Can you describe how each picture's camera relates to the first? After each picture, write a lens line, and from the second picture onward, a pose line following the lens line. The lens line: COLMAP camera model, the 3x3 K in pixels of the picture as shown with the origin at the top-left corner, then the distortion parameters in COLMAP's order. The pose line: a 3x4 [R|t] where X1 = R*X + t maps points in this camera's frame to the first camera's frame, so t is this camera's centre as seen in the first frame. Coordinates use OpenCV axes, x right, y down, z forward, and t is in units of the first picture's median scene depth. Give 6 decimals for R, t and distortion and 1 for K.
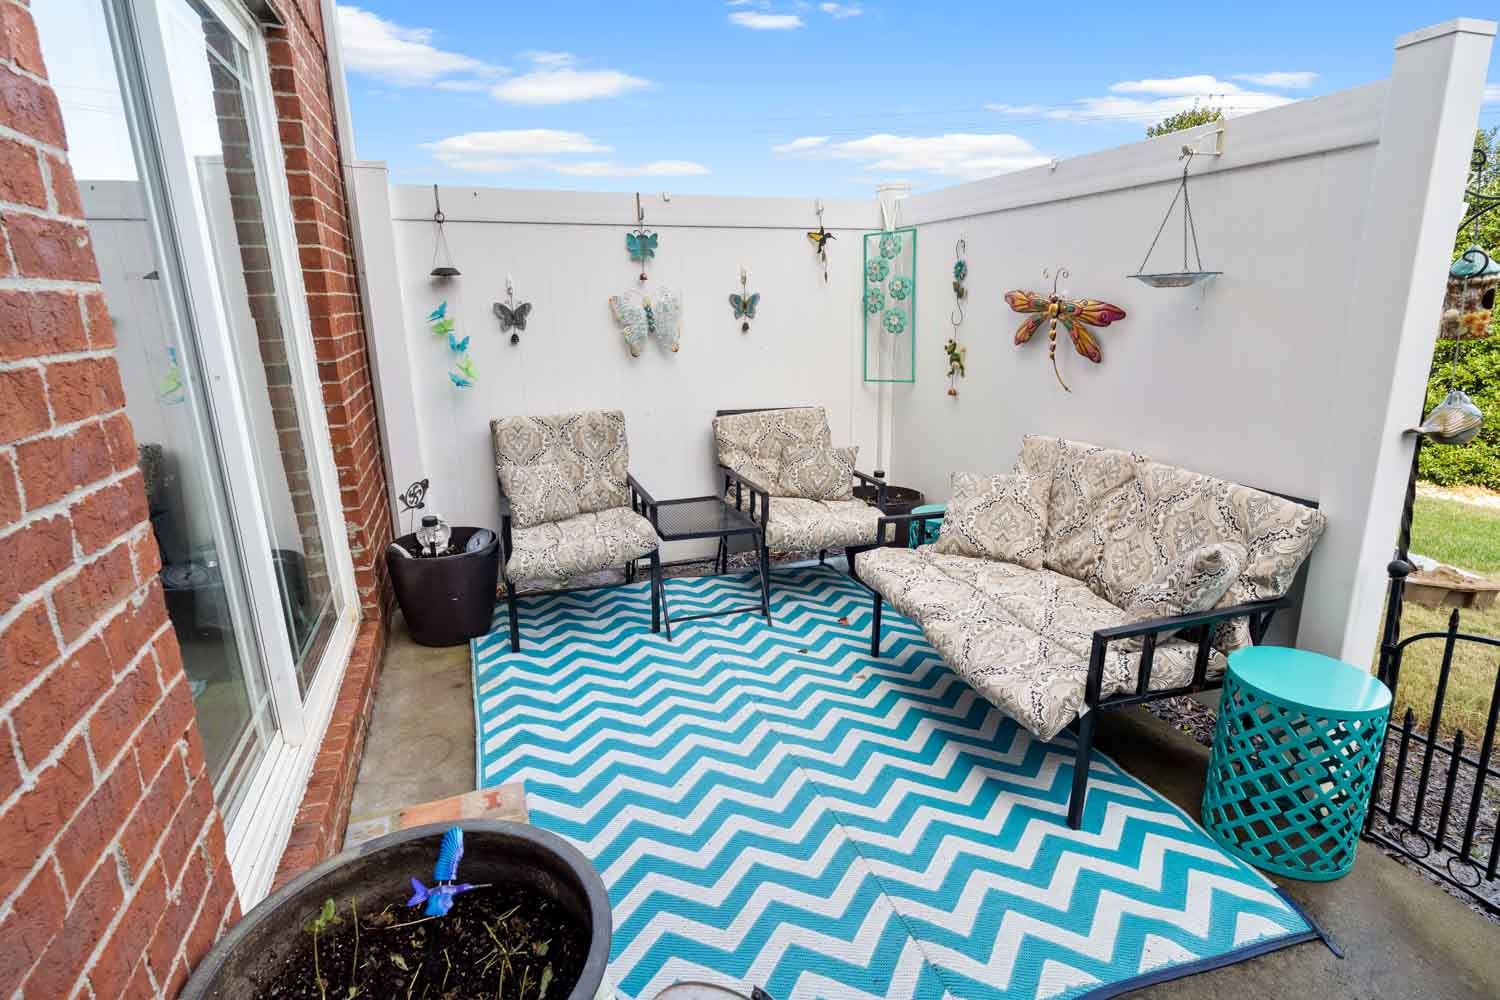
lens RADIAL K [[782.9, 0, 751.0], [0, 782.9, 506.7], [0, 0, 1]] dist [-0.000355, 0.001695]
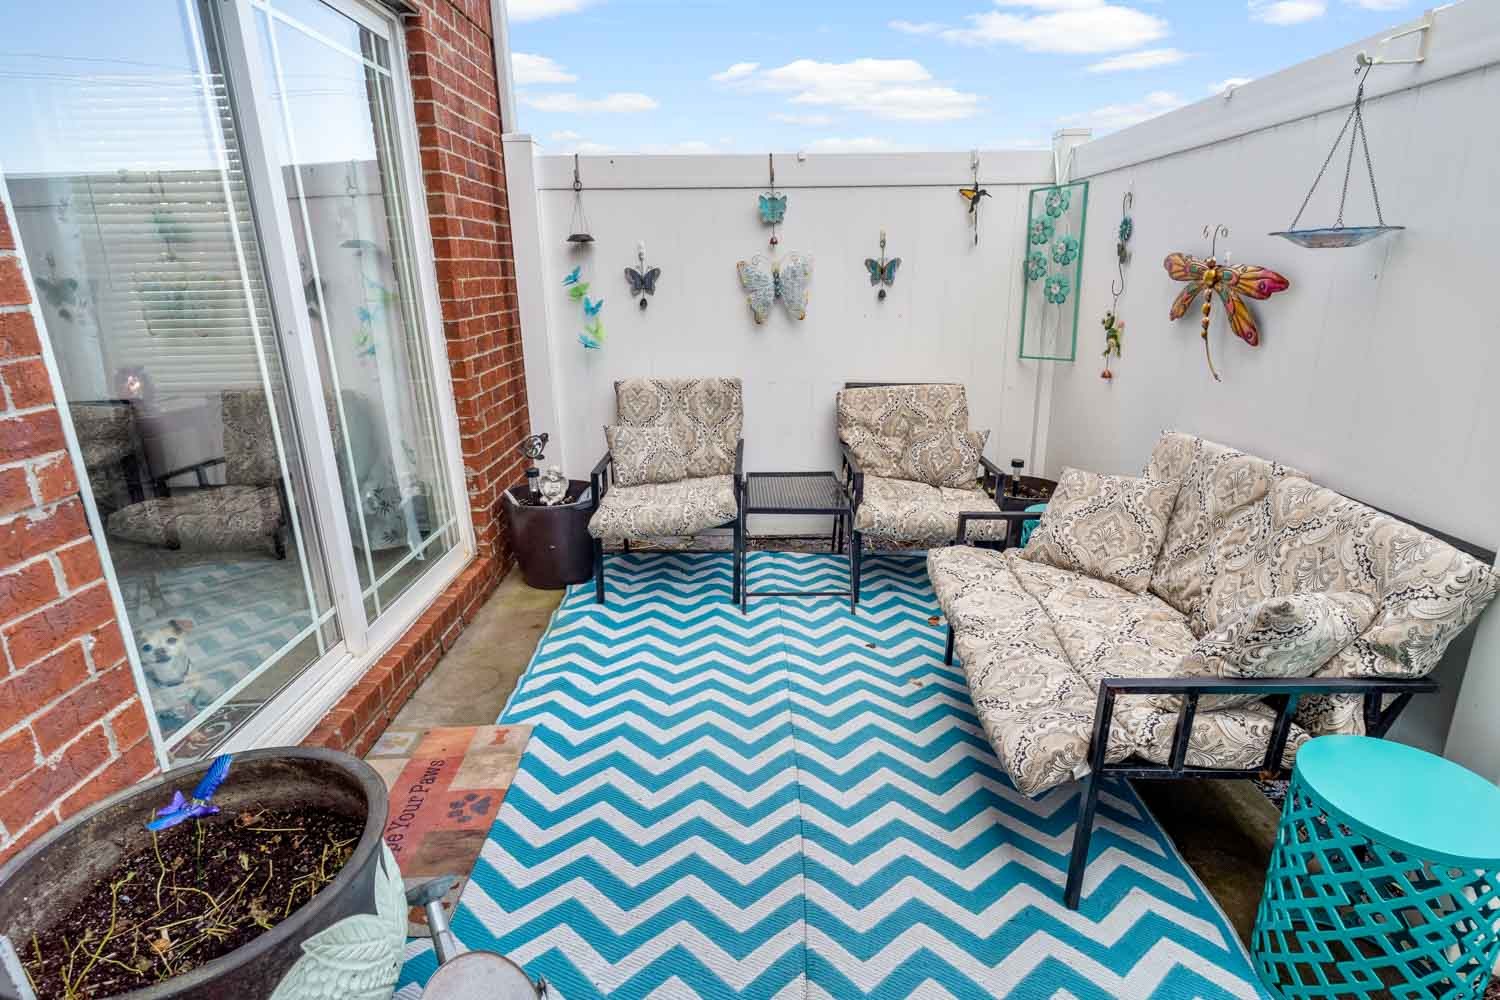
lens RADIAL K [[782.9, 0, 744.4], [0, 782.9, 504.8], [0, 0, 1]] dist [-0.000355, 0.001695]
pose [[0.940111, 0.100122, -0.325834, 0.226356], [-0.087507, 0.994743, 0.053185, -0.020442], [0.329446, -0.021487, 0.943930, 0.079016]]
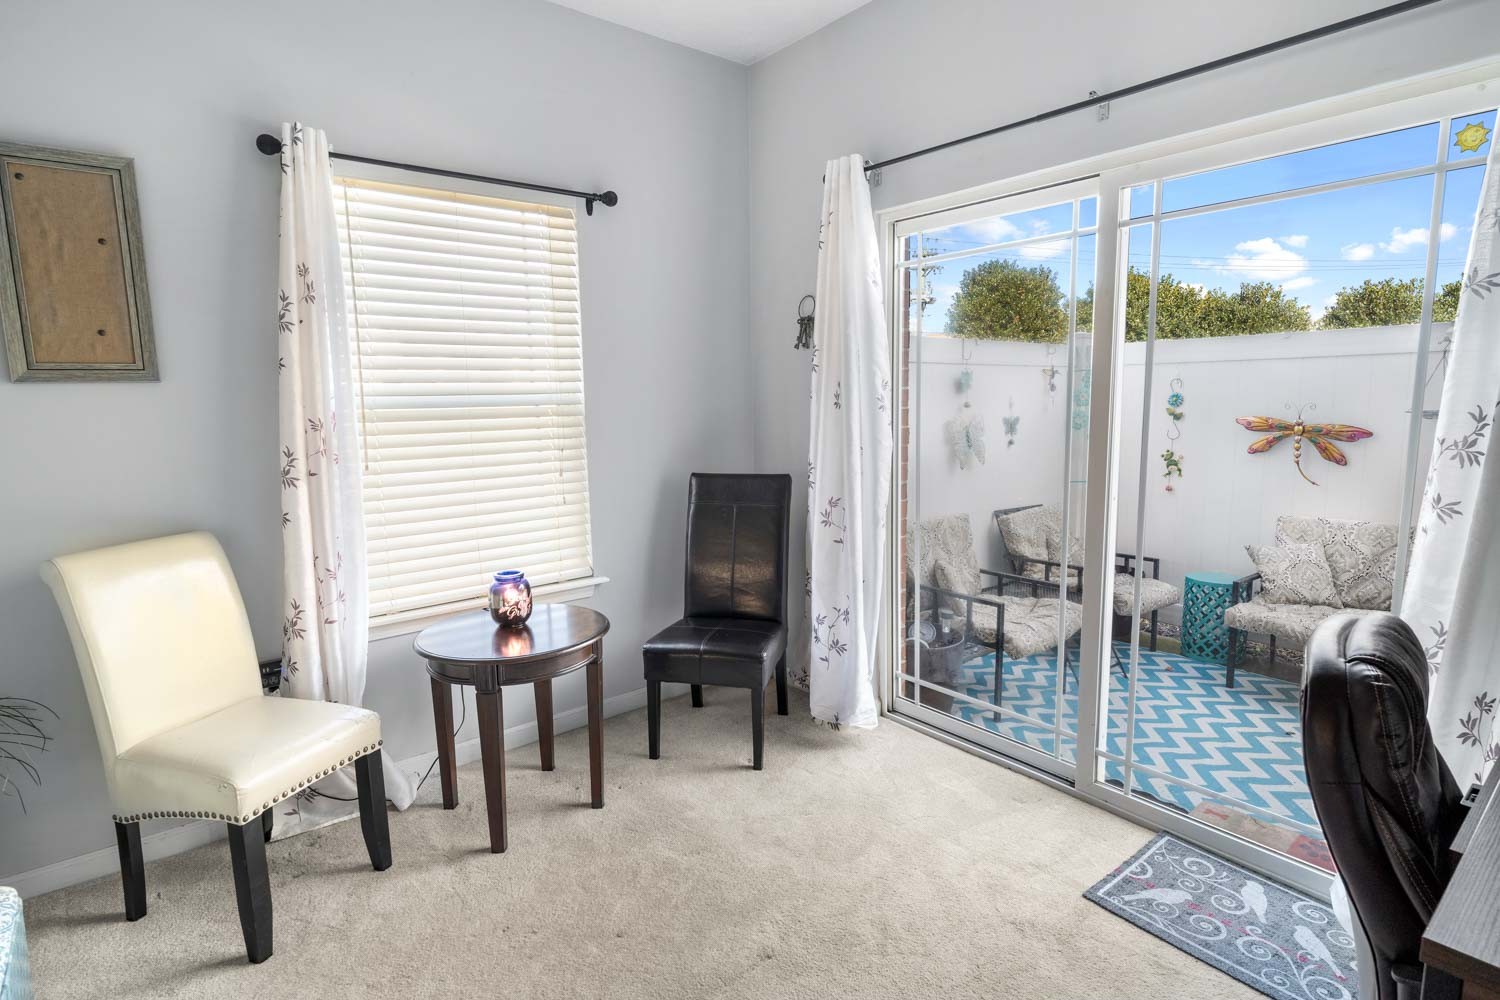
lens RADIAL K [[782.9, 0, 765.3], [0, 782.9, 500.8], [0, 0, 1]] dist [-0.000355, 0.001695]
pose [[0.938176, -0.041517, 0.343660, -1.077485], [0.086418, 0.989438, -0.116384, -0.037536], [-0.335198, 0.138887, 0.931854, -0.011986]]
